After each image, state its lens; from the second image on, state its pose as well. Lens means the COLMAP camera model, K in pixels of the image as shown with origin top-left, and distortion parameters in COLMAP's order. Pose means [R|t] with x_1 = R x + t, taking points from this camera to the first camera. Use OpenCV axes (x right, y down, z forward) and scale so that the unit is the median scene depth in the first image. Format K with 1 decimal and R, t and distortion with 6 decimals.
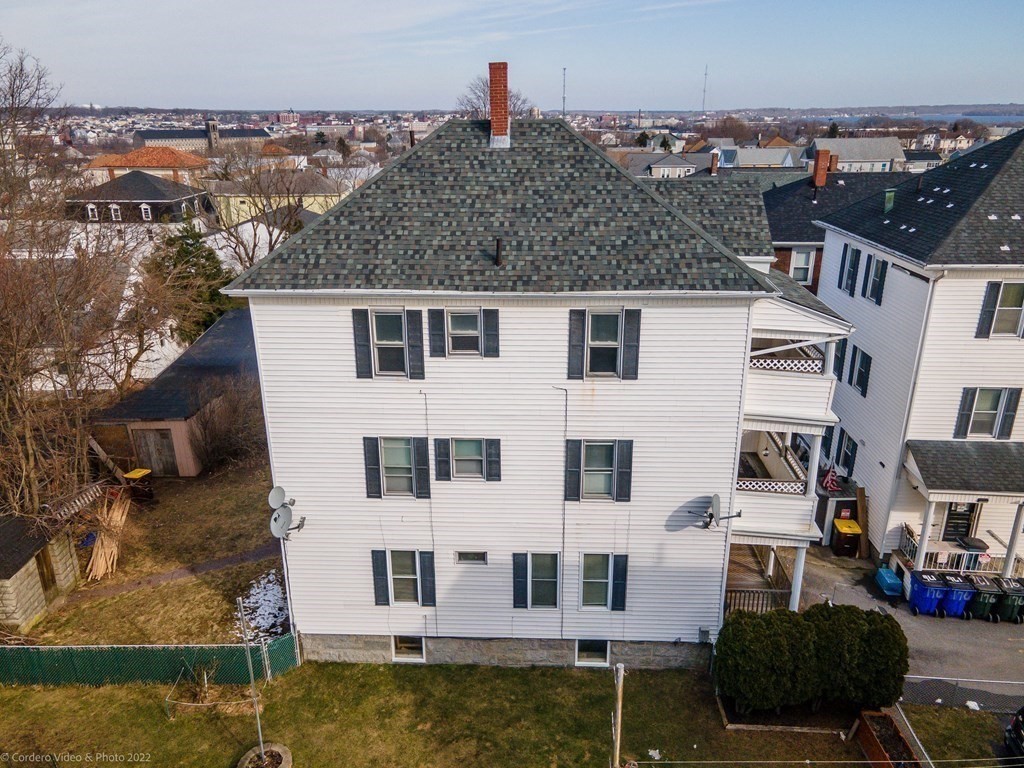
lens RADIAL K [[753.0, 0, 512.9], [0, 753.0, 385.0], [0, 0, 1]] dist [0.044541, -0.001919]
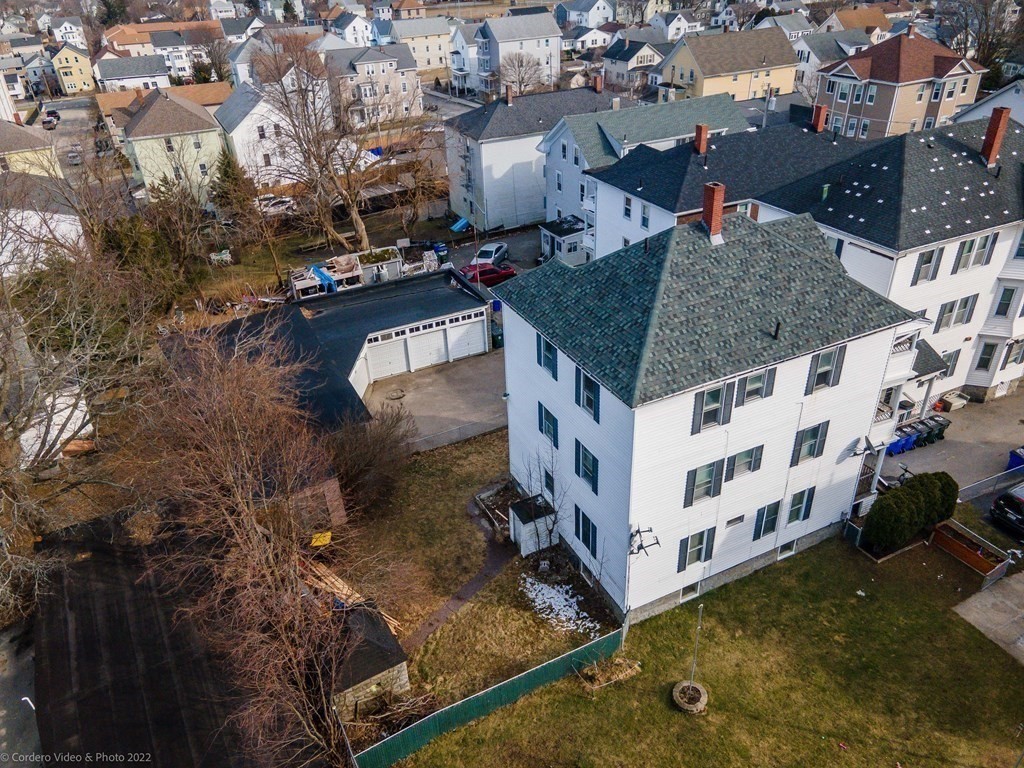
lens RADIAL K [[744.6, 0, 512.0], [0, 744.6, 388.2], [0, 0, 1]] dist [0.007001, 0.055340]
pose [[0.879790, -0.271142, 0.390452, -0.997522], [0.195142, 0.954979, 0.223460, -0.460017], [-0.433462, -0.120404, 0.893092, -0.093304]]
